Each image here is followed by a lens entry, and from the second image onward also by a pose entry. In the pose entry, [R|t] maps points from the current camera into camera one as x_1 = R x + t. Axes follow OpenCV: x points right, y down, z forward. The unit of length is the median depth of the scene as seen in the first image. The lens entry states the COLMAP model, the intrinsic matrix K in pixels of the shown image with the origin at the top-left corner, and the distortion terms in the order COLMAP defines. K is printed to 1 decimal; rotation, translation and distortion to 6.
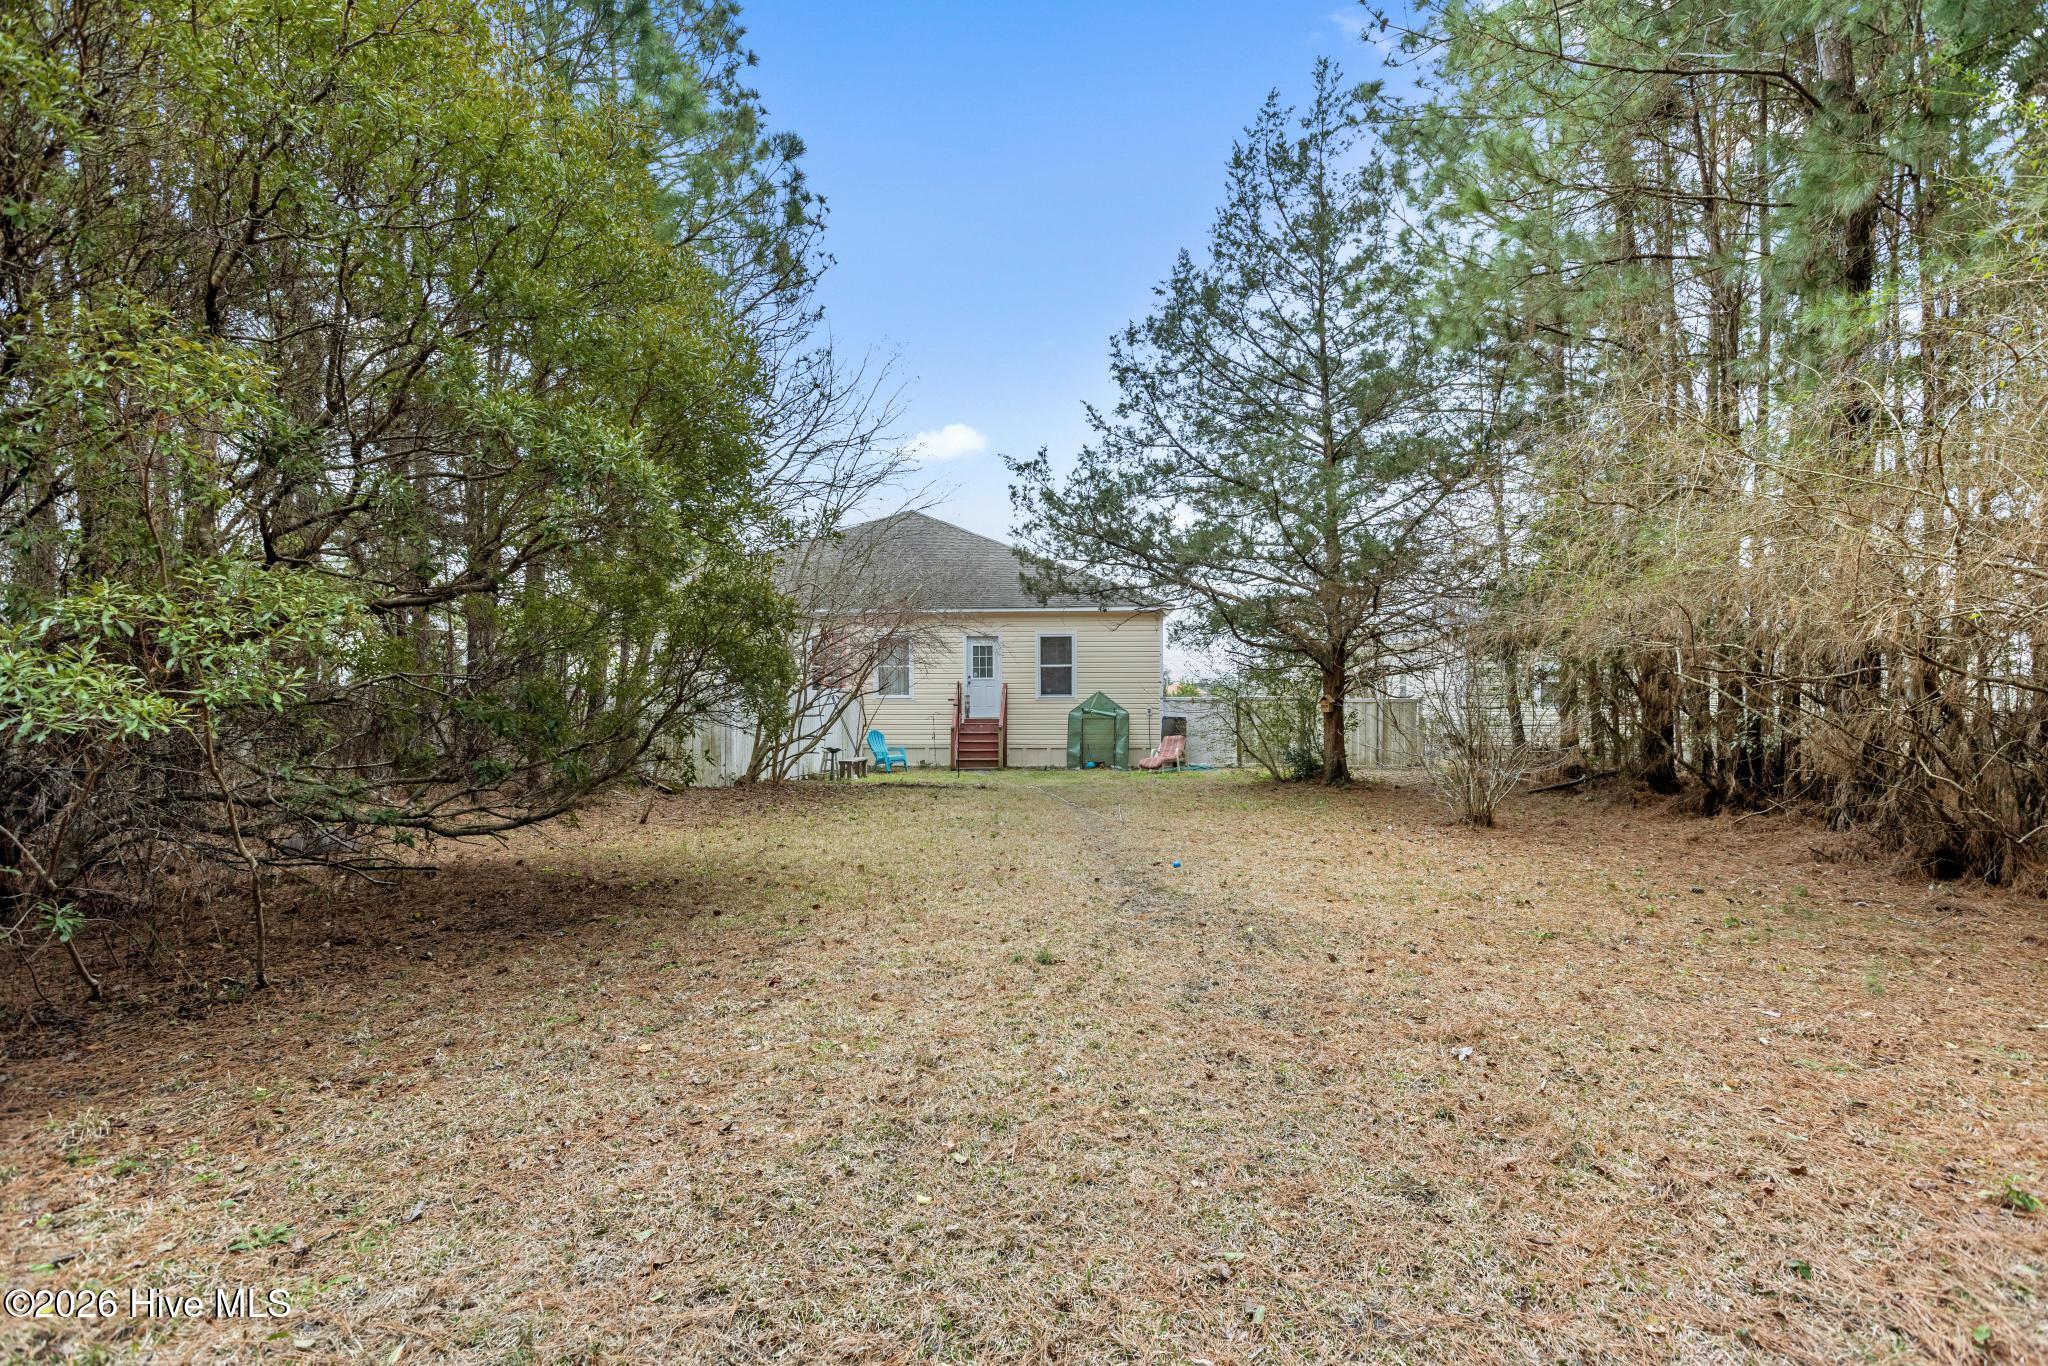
lens RADIAL K [[1045.4, 0, 1025.3], [0, 1045.4, 685.1], [0, 0, 1]] dist [-0.001100, 0.000030]
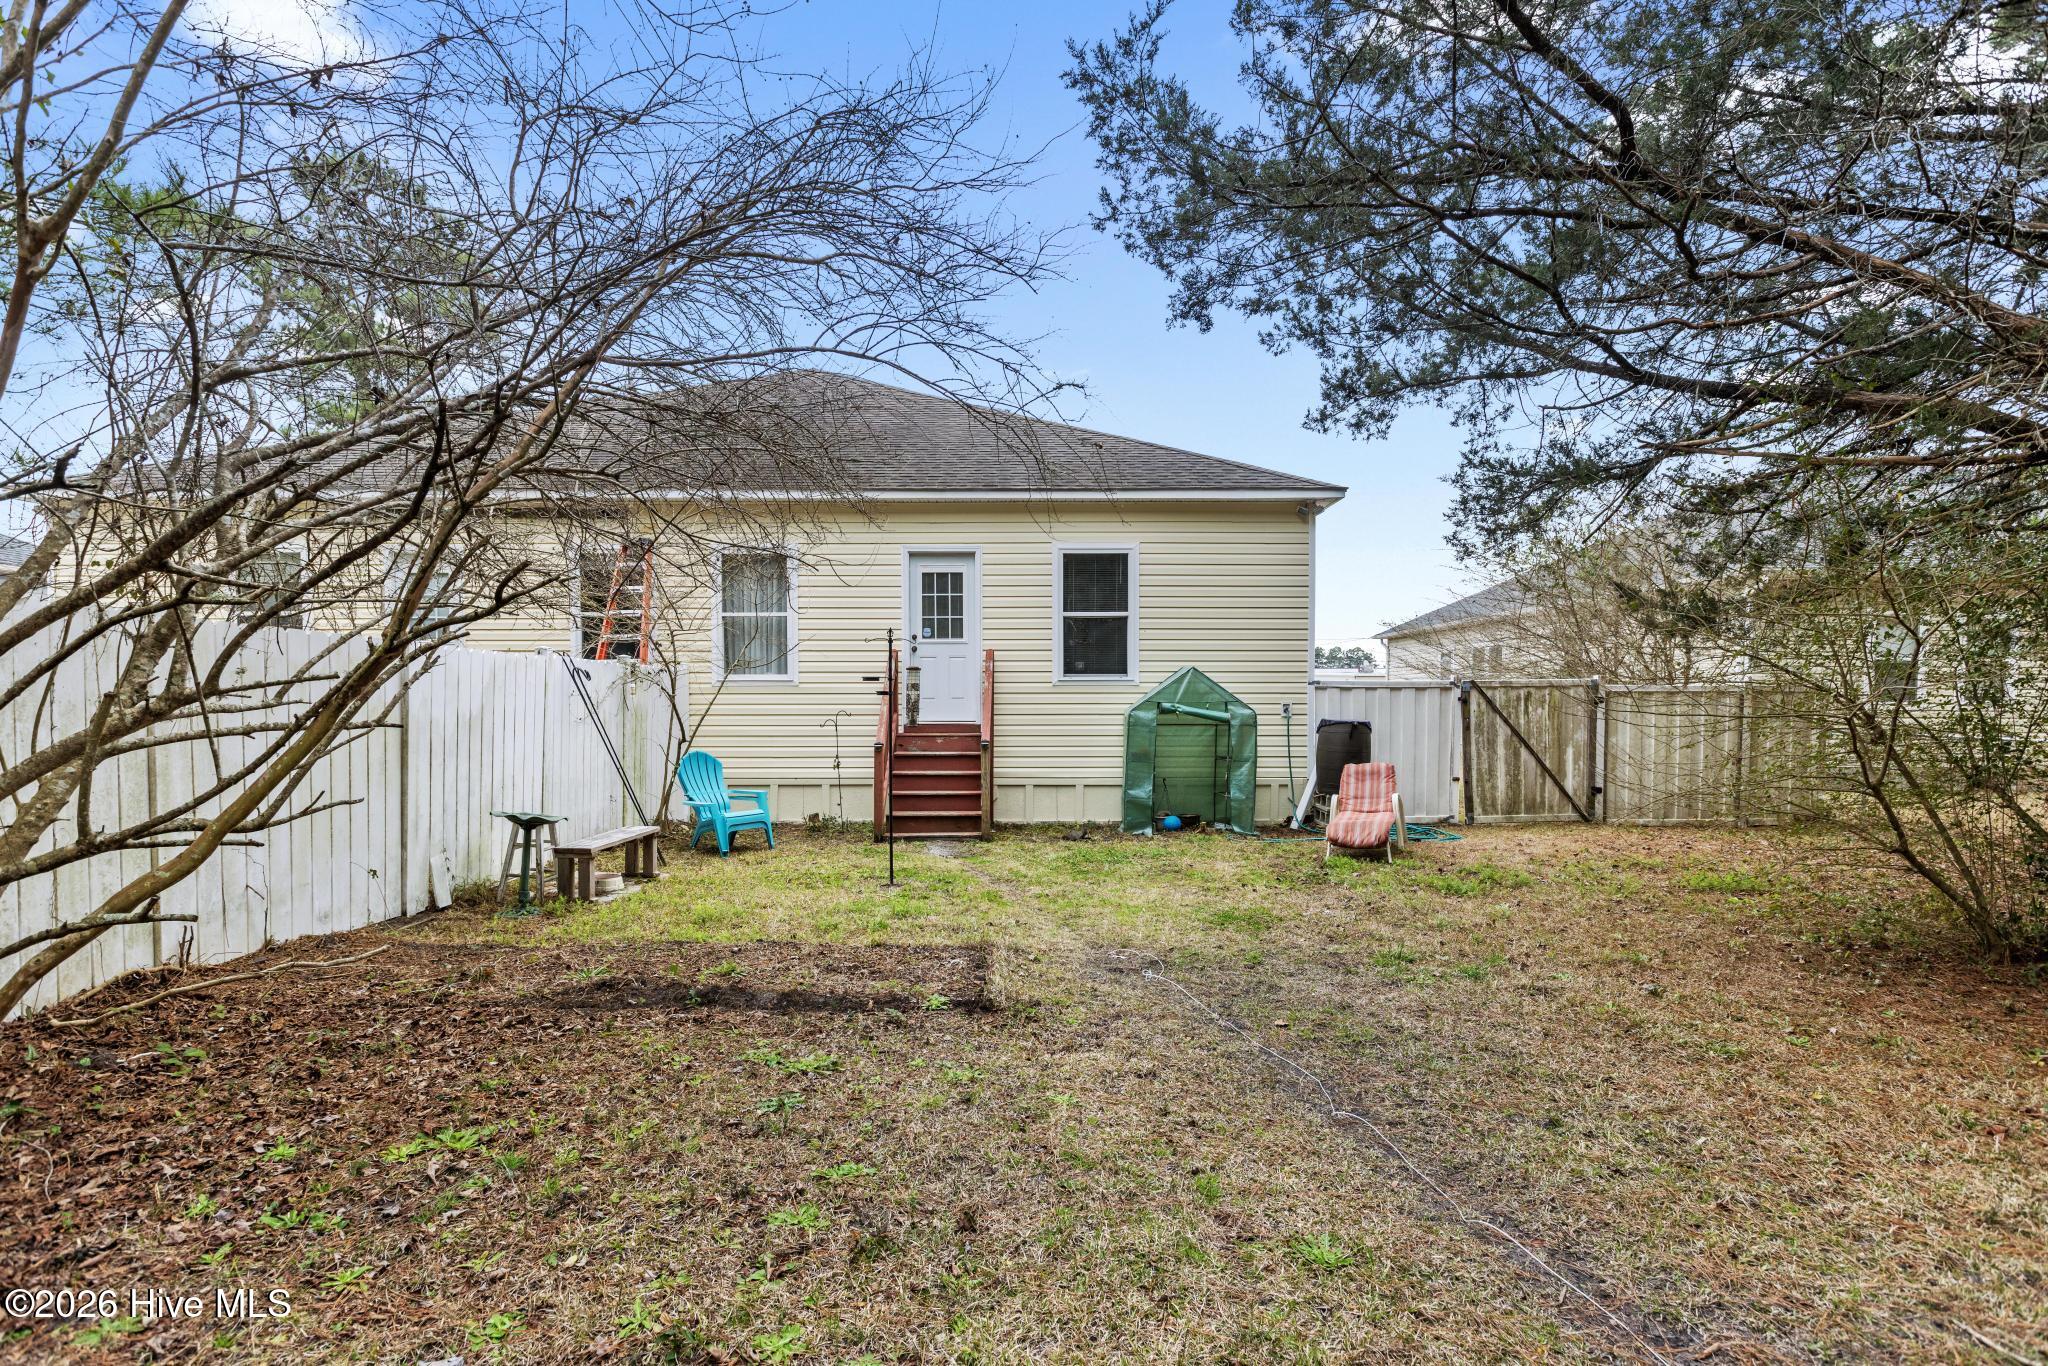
lens RADIAL K [[1045.4, 0, 1021.2], [0, 1045.4, 686.1], [0, 0, 1]] dist [-0.001100, 0.000030]
pose [[0.998171, 0.000644, 0.060453, -0.033976], [-0.000544, 0.999998, -0.001673, 0.015442], [-0.060454, 0.001637, 0.998170, 0.529748]]
